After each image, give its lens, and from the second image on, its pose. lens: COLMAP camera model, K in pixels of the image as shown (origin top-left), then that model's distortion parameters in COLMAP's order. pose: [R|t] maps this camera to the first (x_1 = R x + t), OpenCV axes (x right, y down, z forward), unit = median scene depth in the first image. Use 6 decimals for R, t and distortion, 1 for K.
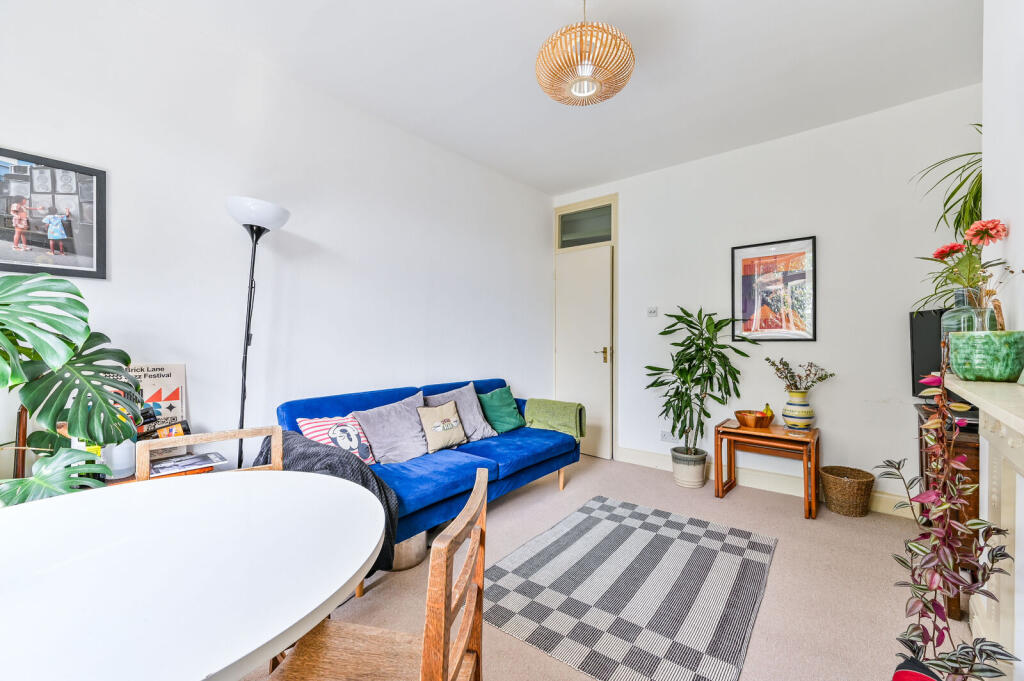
lens RADIAL K [[407.6, 0, 511.6], [0, 407.6, 341.2], [0, 0, 1]] dist [-0.003080, -0.000168]
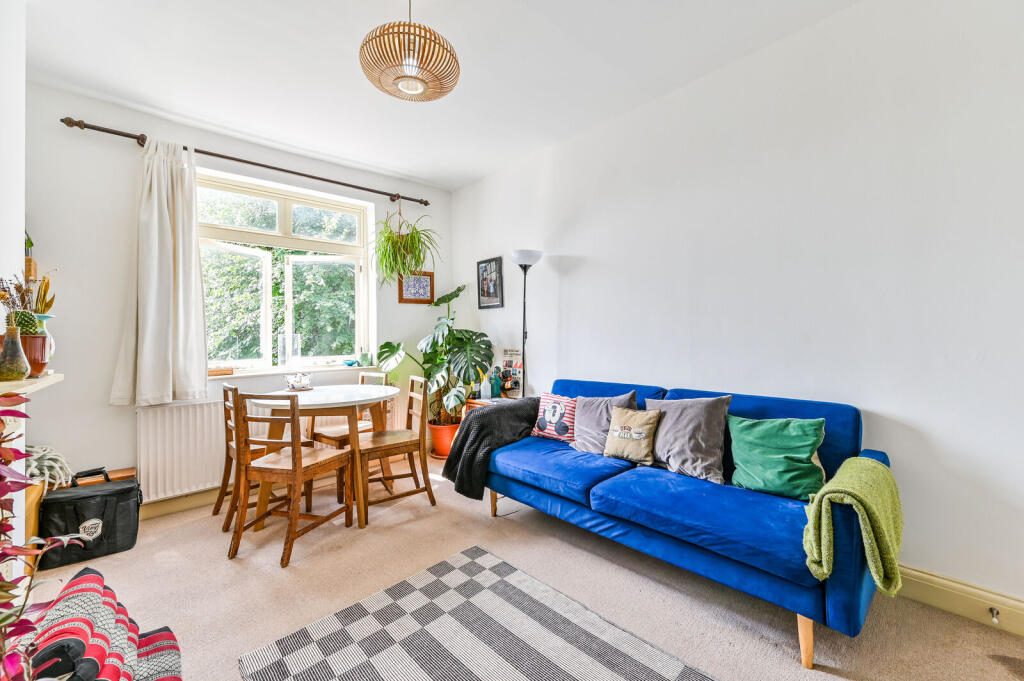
lens RADIAL K [[407.6, 0, 510.9], [0, 407.6, 337.4], [0, 0, 1]] dist [-0.003080, -0.000168]
pose [[-0.141133, 0.002334, -0.989988, 1.071400], [0.019626, 0.999807, -0.000441, 0.005584], [0.989796, -0.019492, -0.141152, 1.335044]]
